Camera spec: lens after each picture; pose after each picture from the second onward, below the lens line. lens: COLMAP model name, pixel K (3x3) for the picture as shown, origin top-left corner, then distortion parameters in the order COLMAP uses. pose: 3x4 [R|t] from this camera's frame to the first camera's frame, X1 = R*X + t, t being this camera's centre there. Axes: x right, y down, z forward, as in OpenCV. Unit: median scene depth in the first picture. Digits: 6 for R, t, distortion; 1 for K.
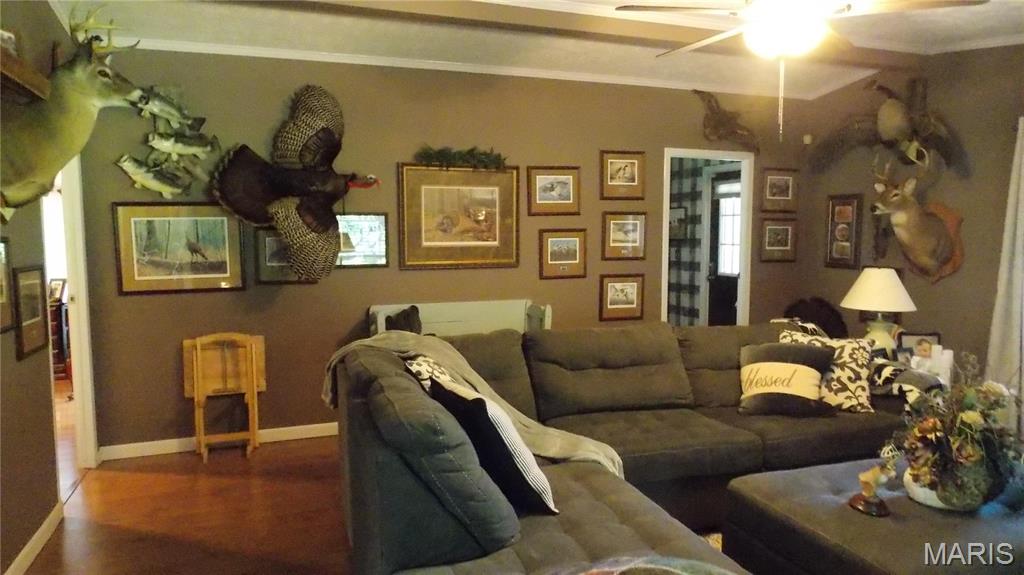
lens RADIAL K [[686.2, 0, 506.9], [0, 686.2, 281.7], [0, 0, 1]] dist [0.004341, 0.001599]
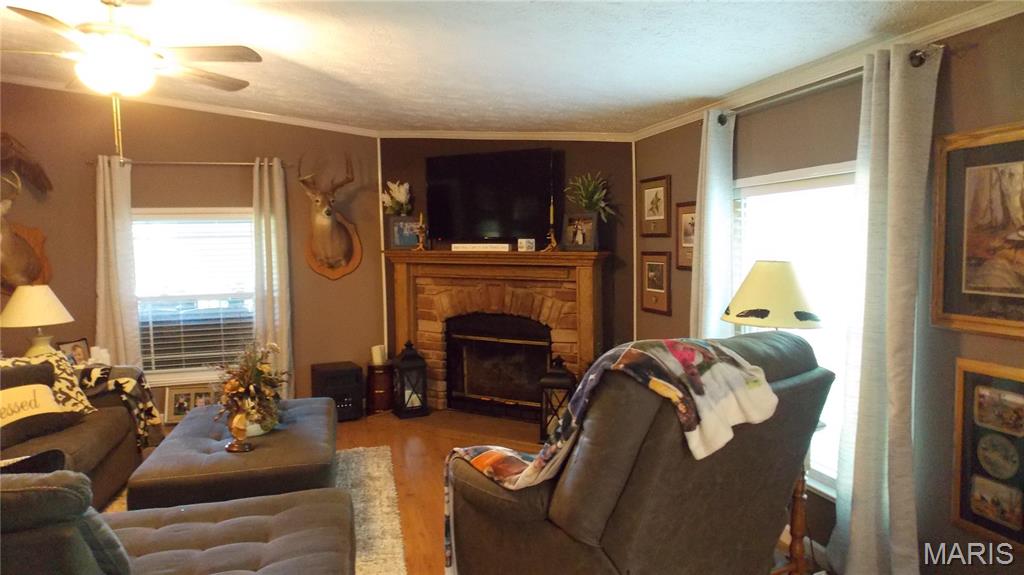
lens RADIAL K [[686.2, 0, 506.9], [0, 686.2, 281.7], [0, 0, 1]] dist [0.004341, 0.001599]
pose [[0.086417, -0.071576, 0.993685, -0.487862], [0.106085, 0.992406, 0.062258, -0.015146], [-0.990595, 0.100035, 0.093354, 0.219885]]
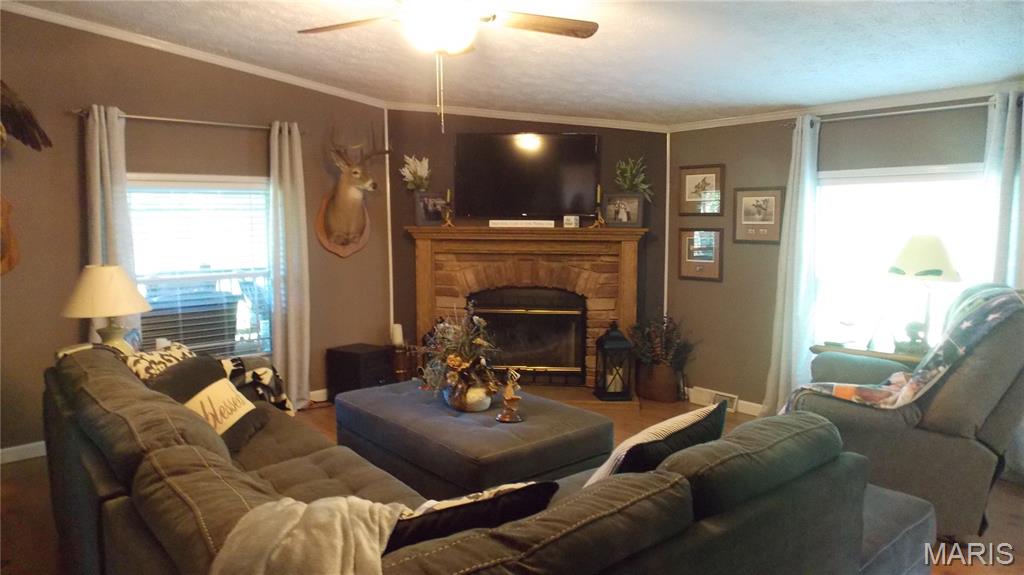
lens RADIAL K [[686.2, 0, 506.9], [0, 686.2, 281.7], [0, 0, 1]] dist [0.004341, 0.001599]
pose [[-0.355230, -0.093610, 0.930080, -0.462577], [0.083882, 0.987767, 0.131454, -0.077071], [-0.931008, 0.124713, -0.343032, 0.952444]]
